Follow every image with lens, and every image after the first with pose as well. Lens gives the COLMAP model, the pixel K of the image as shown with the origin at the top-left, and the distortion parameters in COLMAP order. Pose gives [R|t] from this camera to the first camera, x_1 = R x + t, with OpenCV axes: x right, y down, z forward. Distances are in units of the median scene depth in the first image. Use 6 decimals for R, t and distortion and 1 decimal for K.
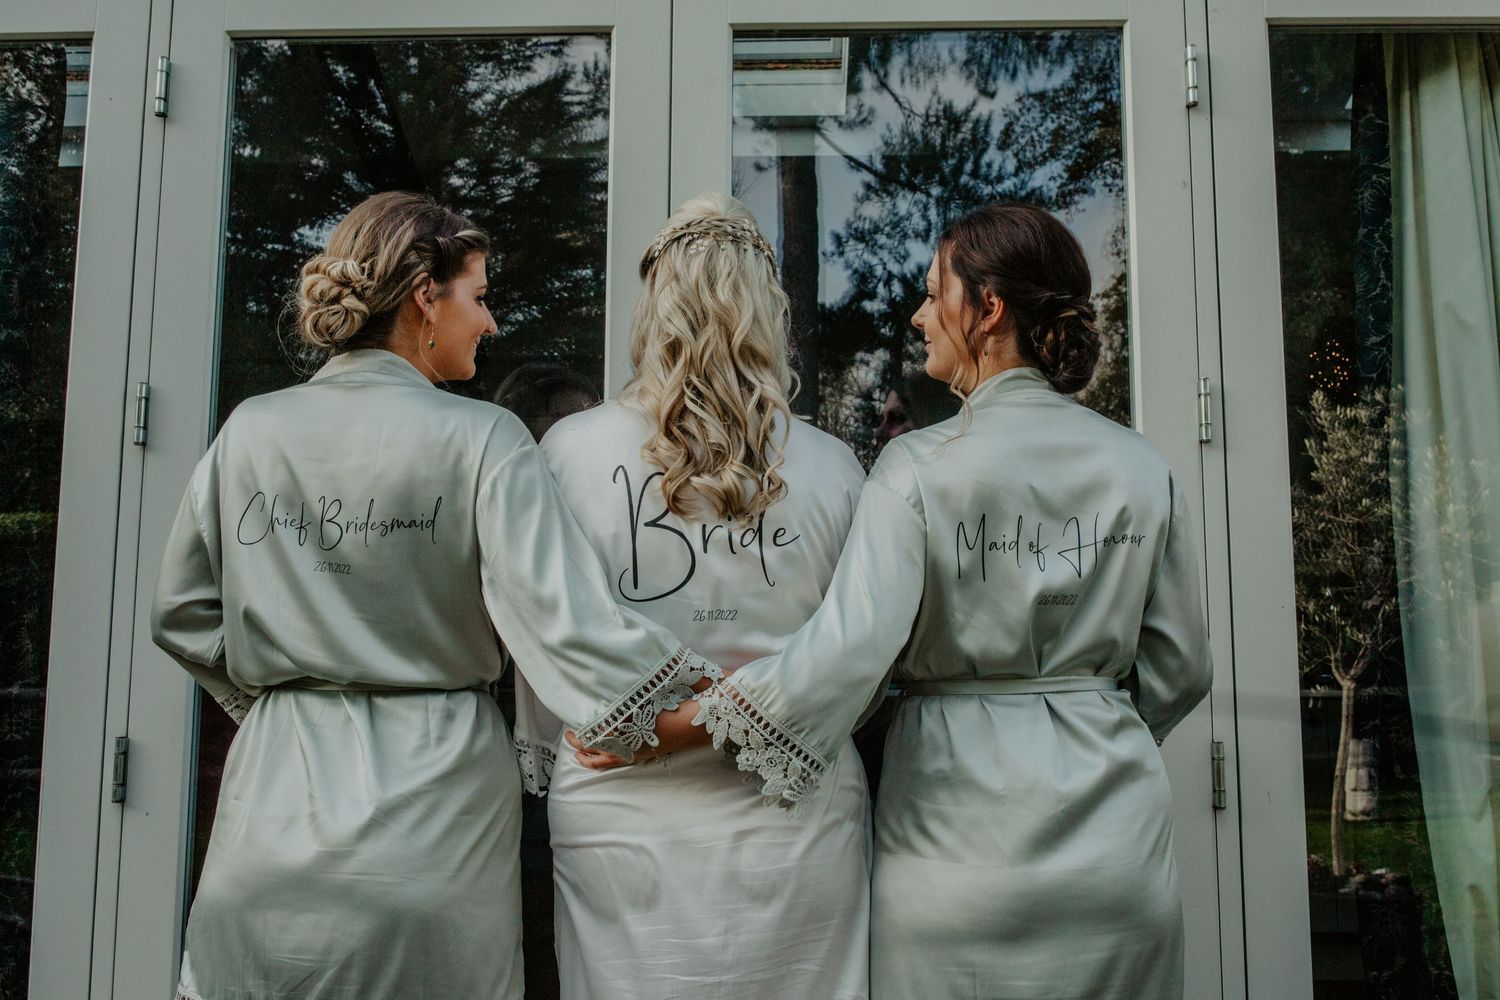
lens RADIAL K [[1510.5, 0, 749.9], [0, 1510.5, 499.0], [0, 0, 1]] dist [0.019153, 0.000000]
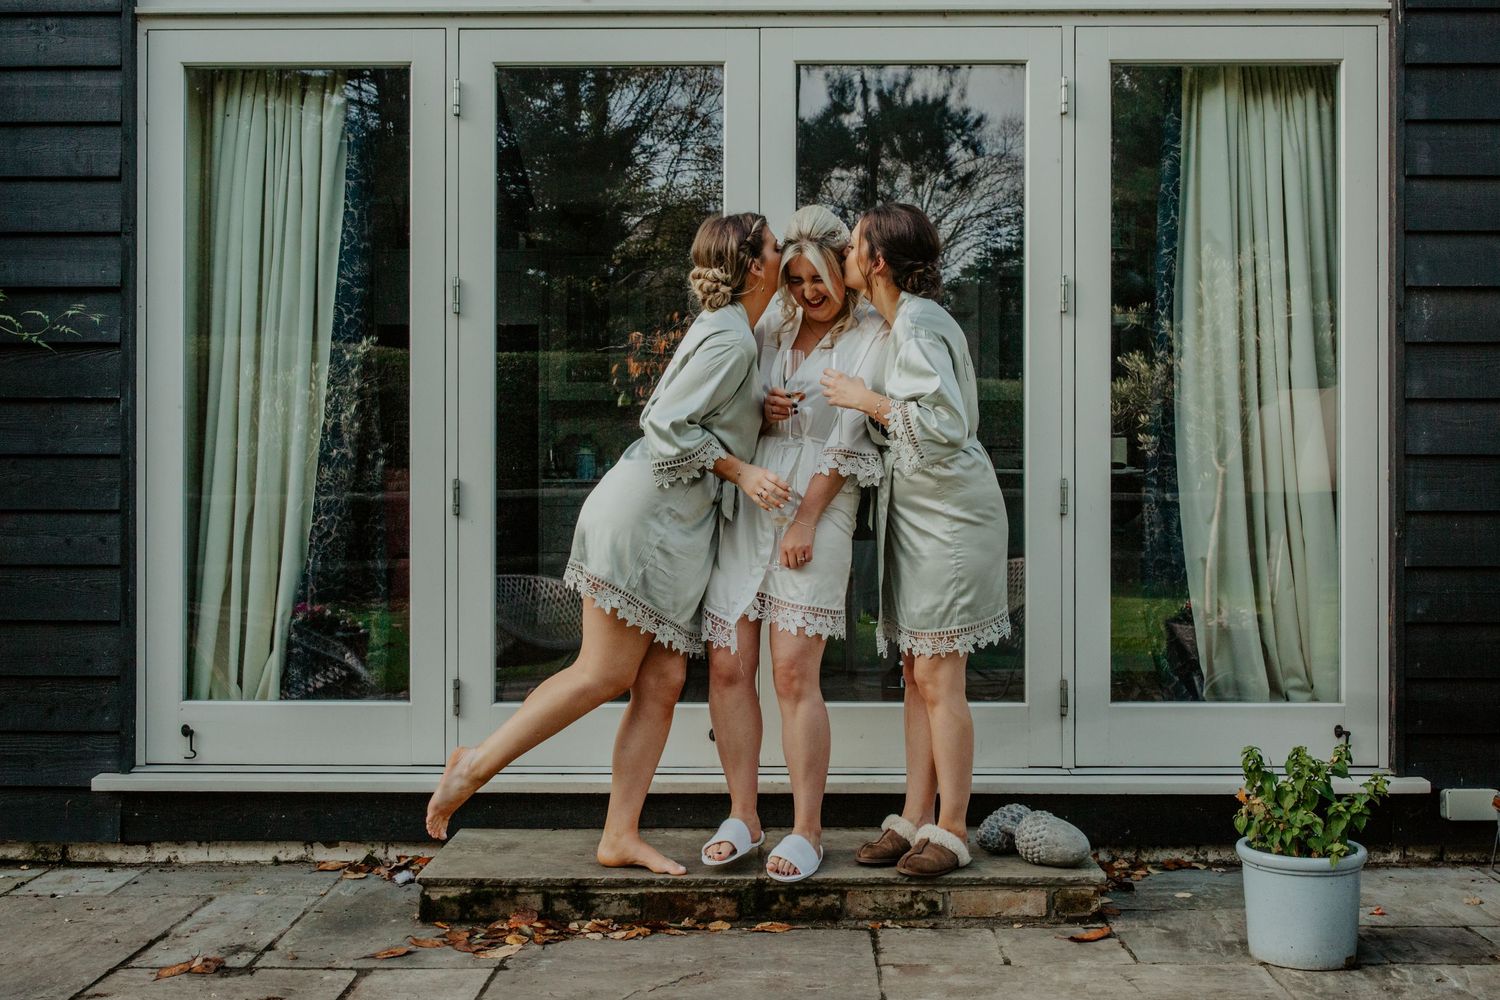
lens RADIAL K [[1510.5, 0, 750.7], [0, 1510.5, 501.3], [0, 0, 1]] dist [0.019153, 0.000000]
pose [[0.999822, -0.003211, 0.018572, -0.093828], [0.000838, 0.991978, 0.126405, -0.039569], [-0.018829, -0.126367, 0.991805, -0.730554]]
